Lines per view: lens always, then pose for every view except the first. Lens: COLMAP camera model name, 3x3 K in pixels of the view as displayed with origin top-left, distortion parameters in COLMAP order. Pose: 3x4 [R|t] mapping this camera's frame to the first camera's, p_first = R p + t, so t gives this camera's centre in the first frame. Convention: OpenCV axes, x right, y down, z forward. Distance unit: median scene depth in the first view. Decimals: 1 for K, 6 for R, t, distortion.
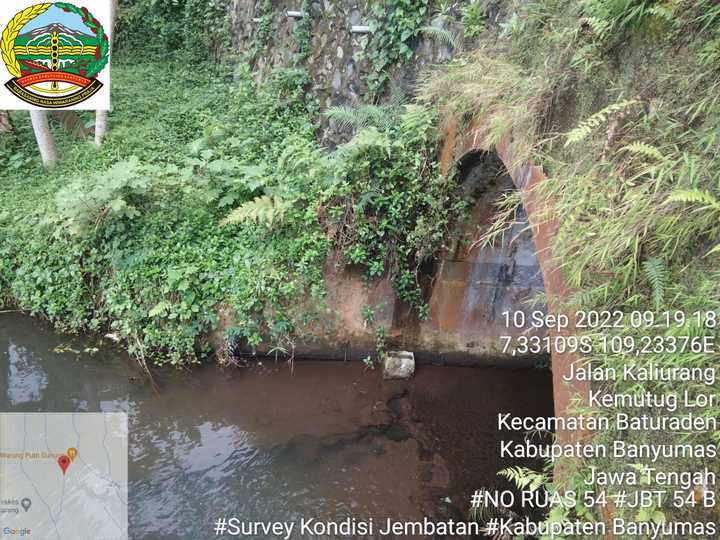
lens RADIAL K [[525.6, 0, 356.0], [0, 525.6, 274.5], [0, 0, 1]] dist [0.022790, -0.003164]
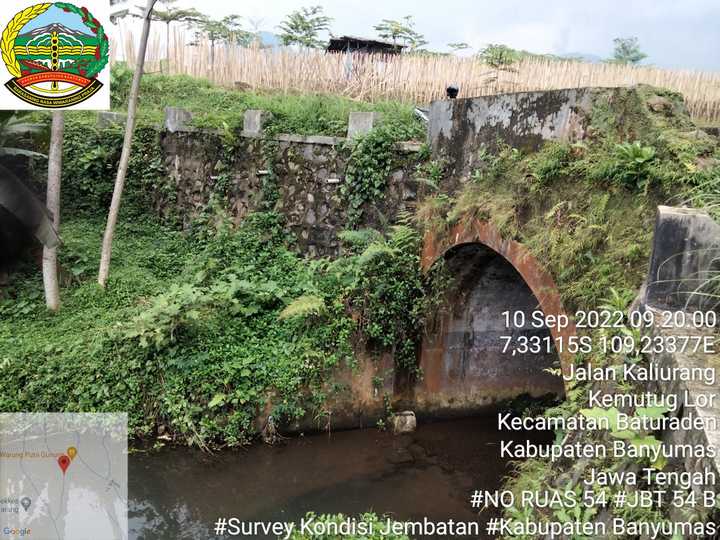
lens RADIAL K [[628.8, 0, 360.0], [0, 628.8, 270.0], [0, 0, 1]] dist [0.039542, -0.001980]
pose [[0.957011, -0.089546, 0.275882, -0.412679], [0.162798, 0.953032, -0.255395, 0.195730], [-0.240054, 0.289329, 0.926640, -0.492246]]
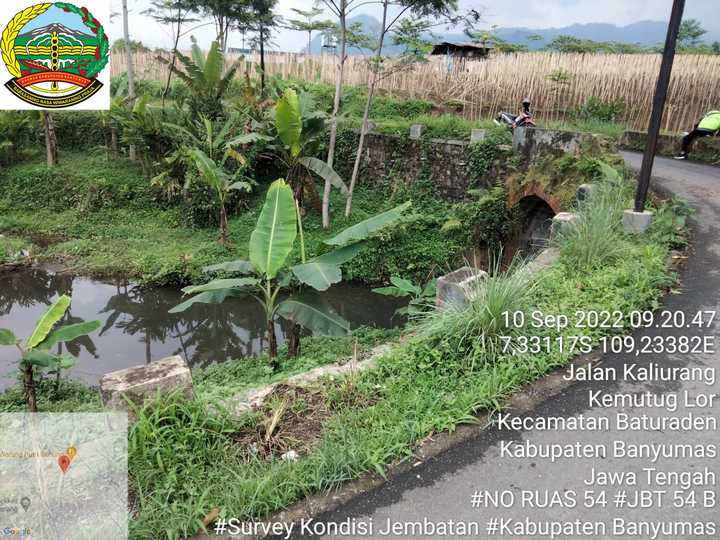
lens RADIAL K [[525.6, 0, 356.0], [0, 525.6, 274.5], [0, 0, 1]] dist [0.022790, -0.003164]
pose [[0.988983, -0.092115, 0.115877, -0.937971], [0.111977, 0.977524, -0.178626, 0.542306], [-0.096819, 0.189634, 0.977070, -1.568245]]
